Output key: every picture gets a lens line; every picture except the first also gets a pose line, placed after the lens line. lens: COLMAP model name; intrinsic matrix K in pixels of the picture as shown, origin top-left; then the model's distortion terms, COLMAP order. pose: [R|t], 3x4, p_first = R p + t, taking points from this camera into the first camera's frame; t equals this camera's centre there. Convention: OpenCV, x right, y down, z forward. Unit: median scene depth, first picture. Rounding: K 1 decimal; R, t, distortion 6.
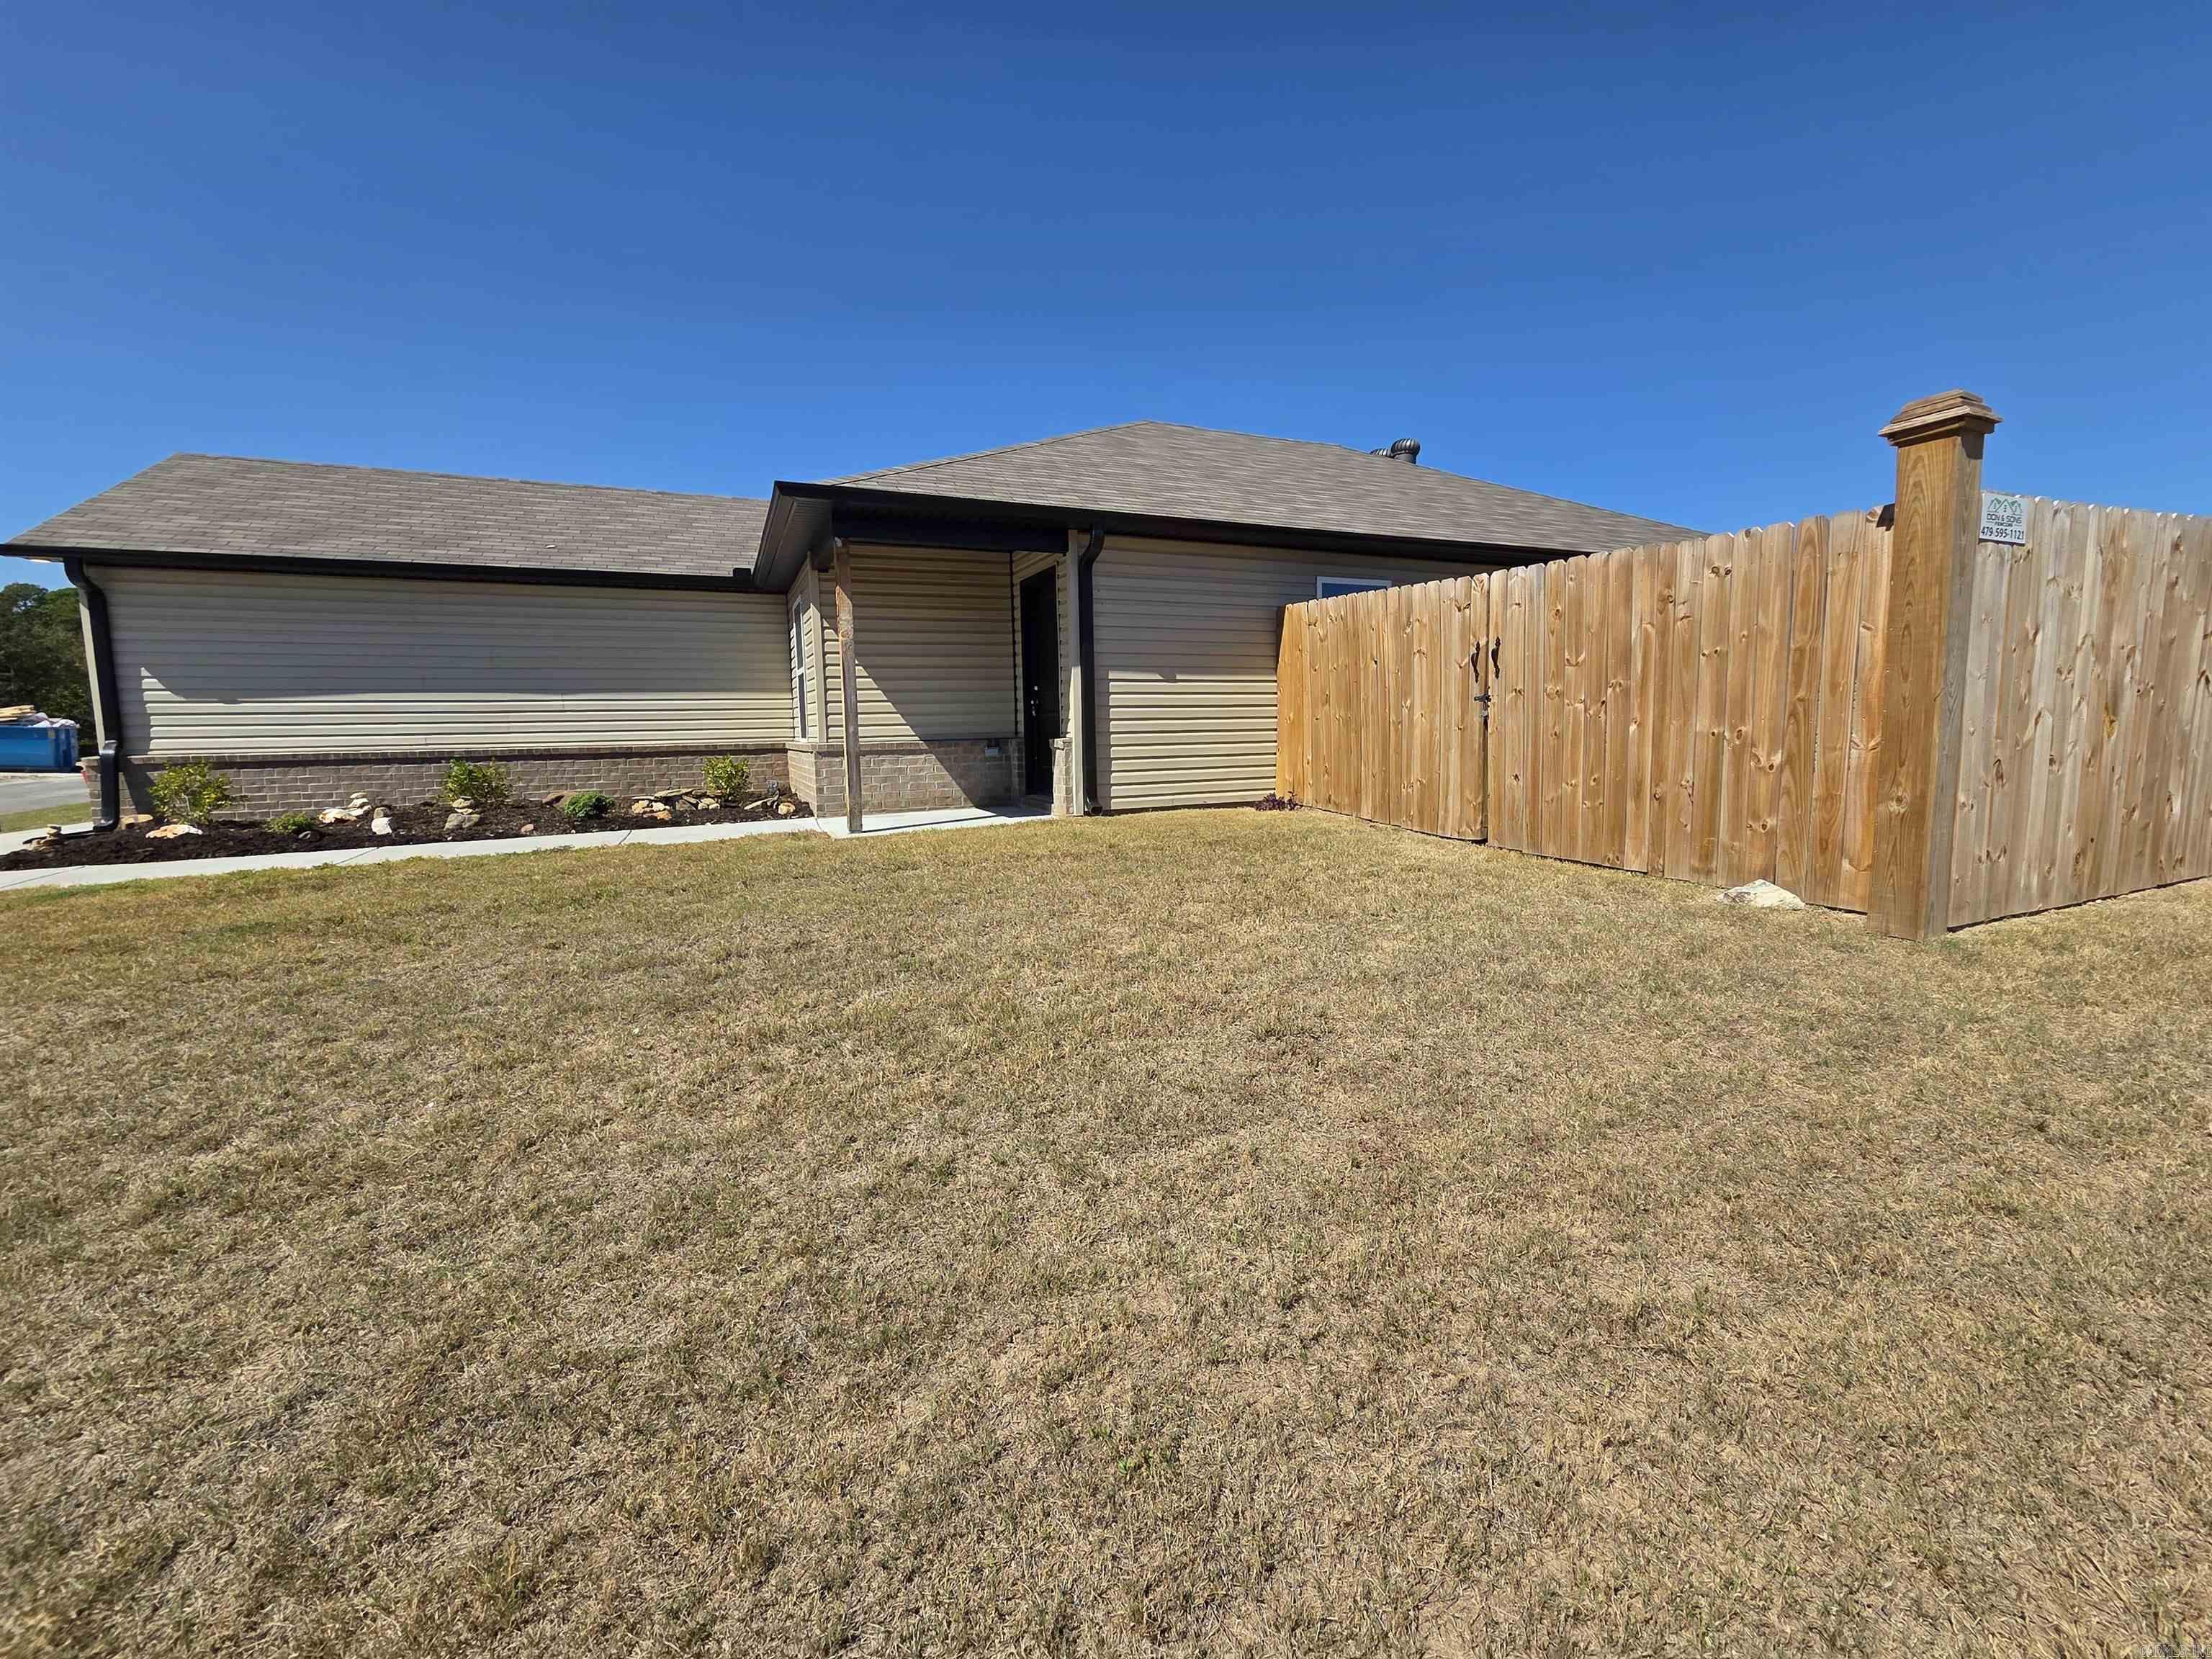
lens RADIAL K [[893.1, 0, 1094.6], [0, 893.1, 851.9], [0, 0, 1]] dist [-0.000202, 0.000091]
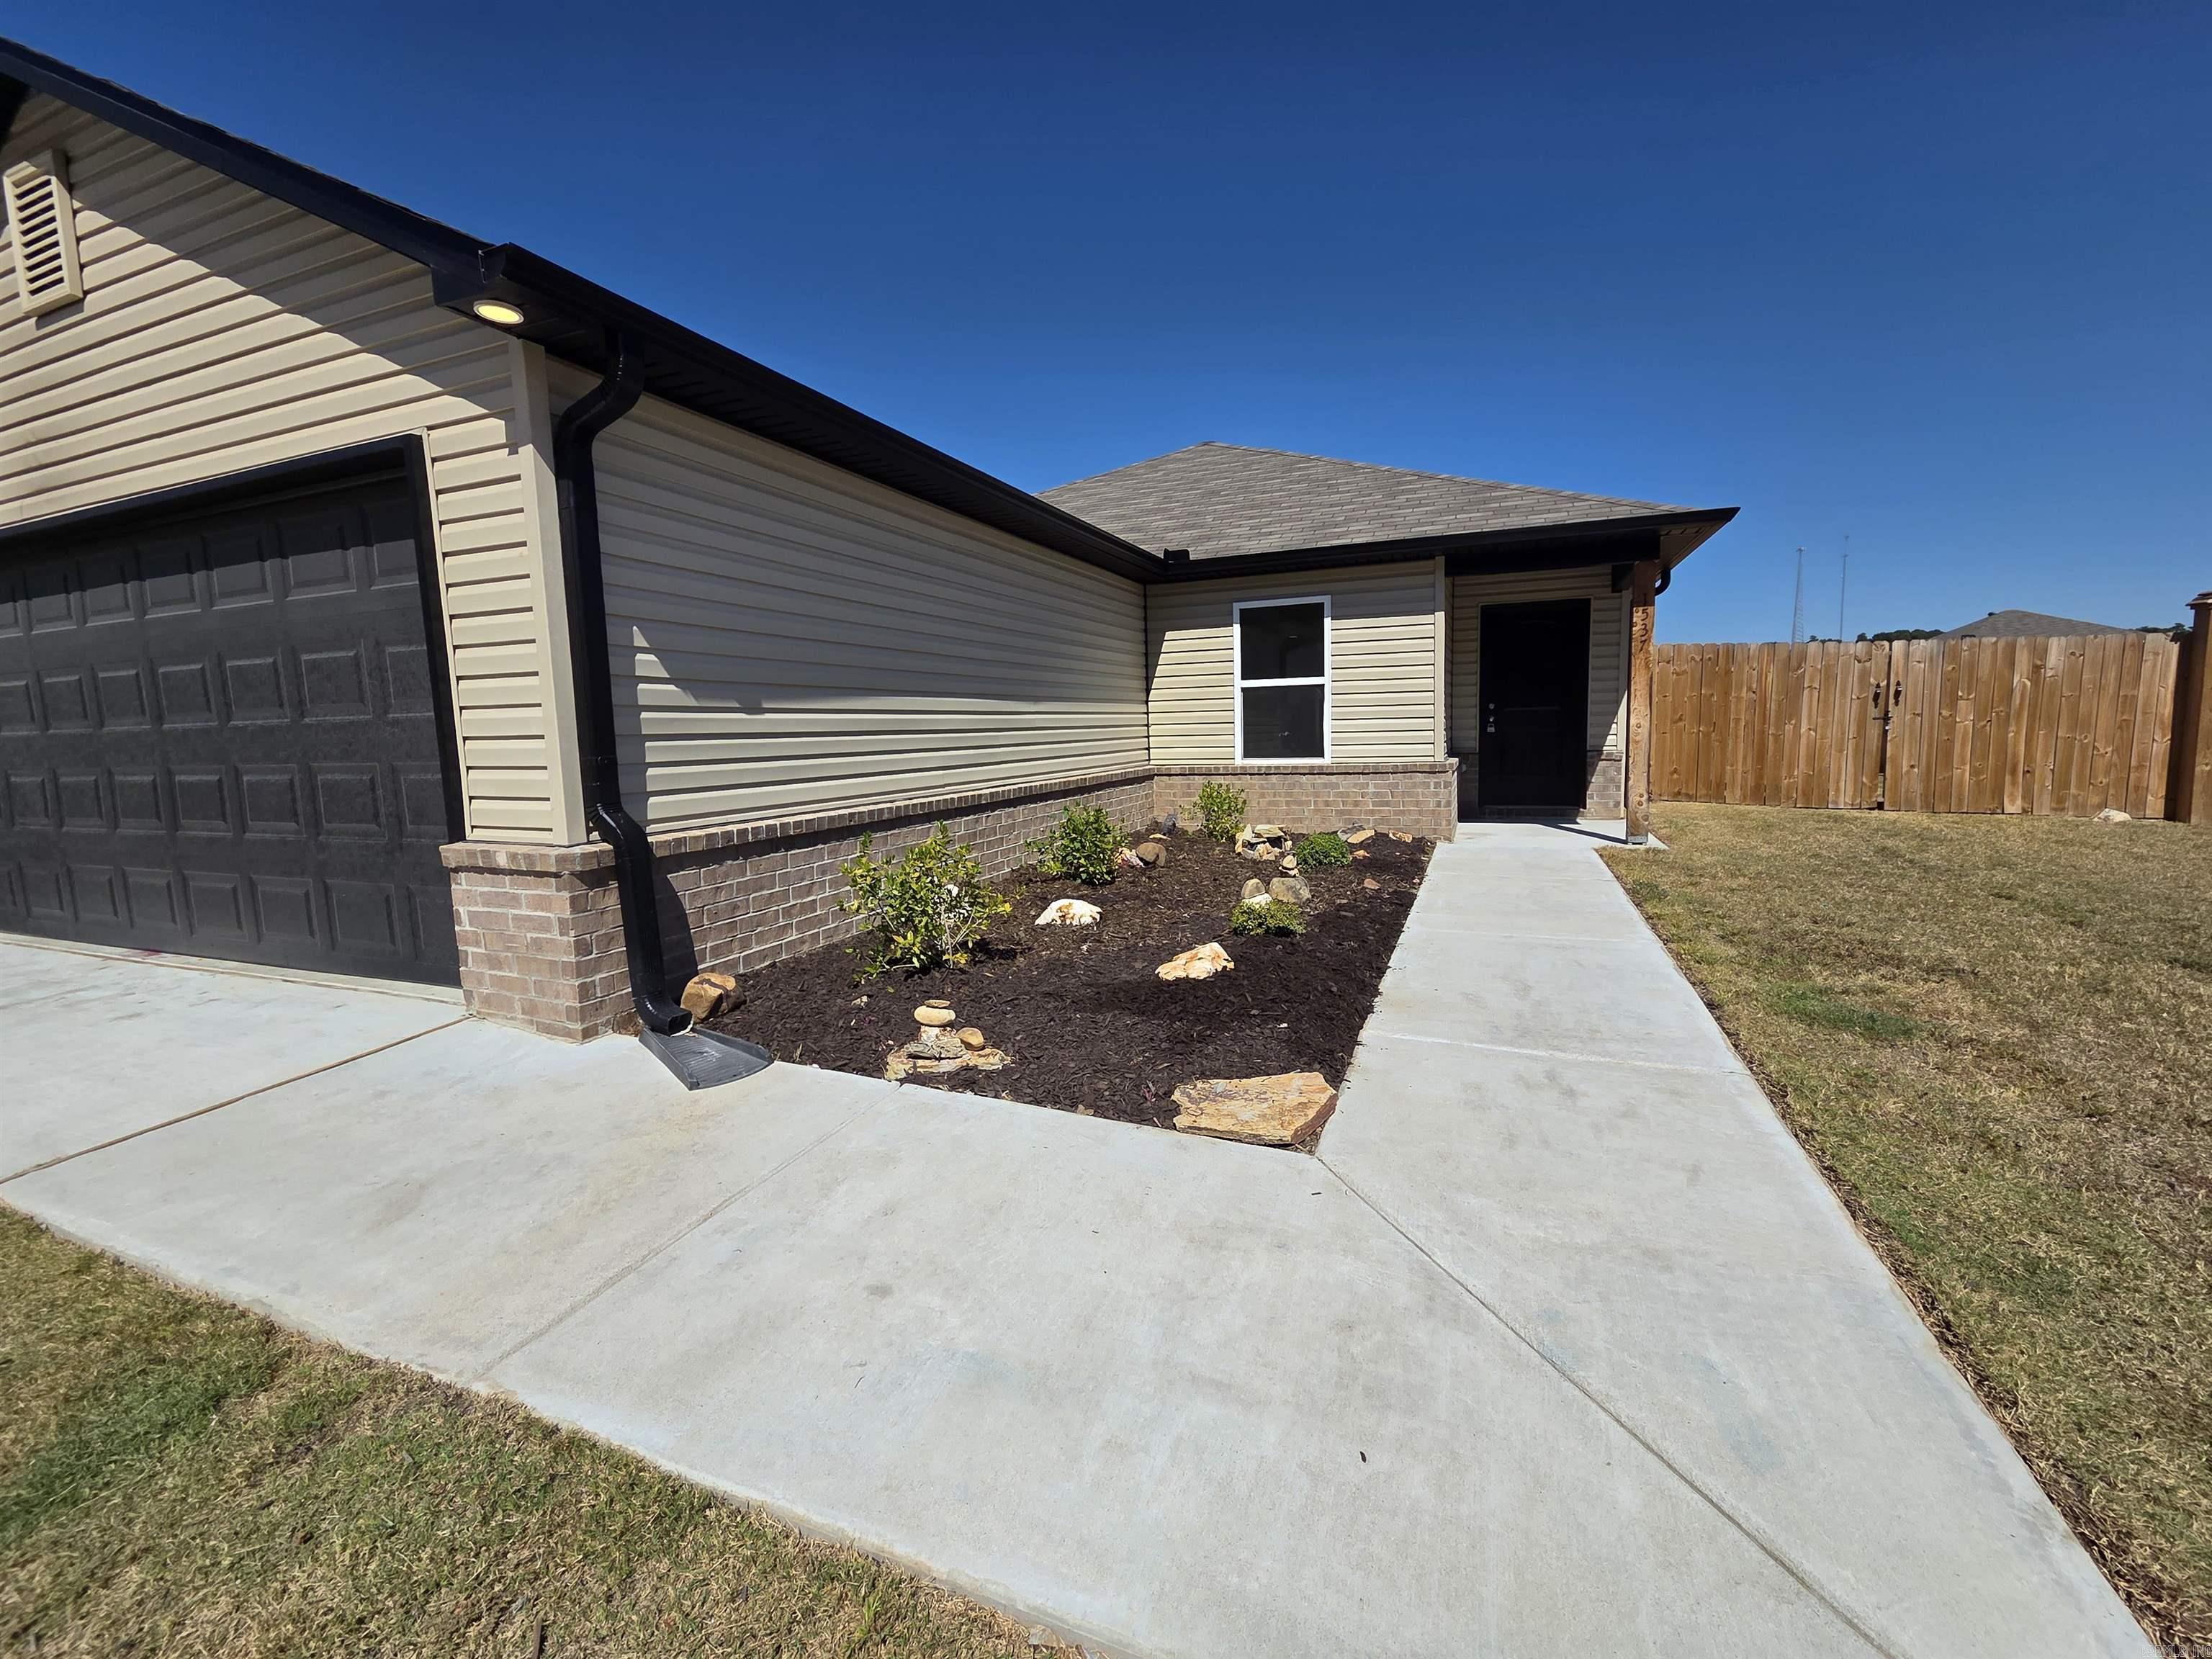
lens RADIAL K [[908.5, 0, 1085.9], [0, 908.5, 841.8], [0, 0, 1]] dist [-0.001175, -0.000536]
pose [[0.729244, -0.085940, 0.678835, -1.840968], [0.110932, 0.993806, 0.006645, -0.130580], [-0.675201, 0.070459, 0.734261, 0.842373]]
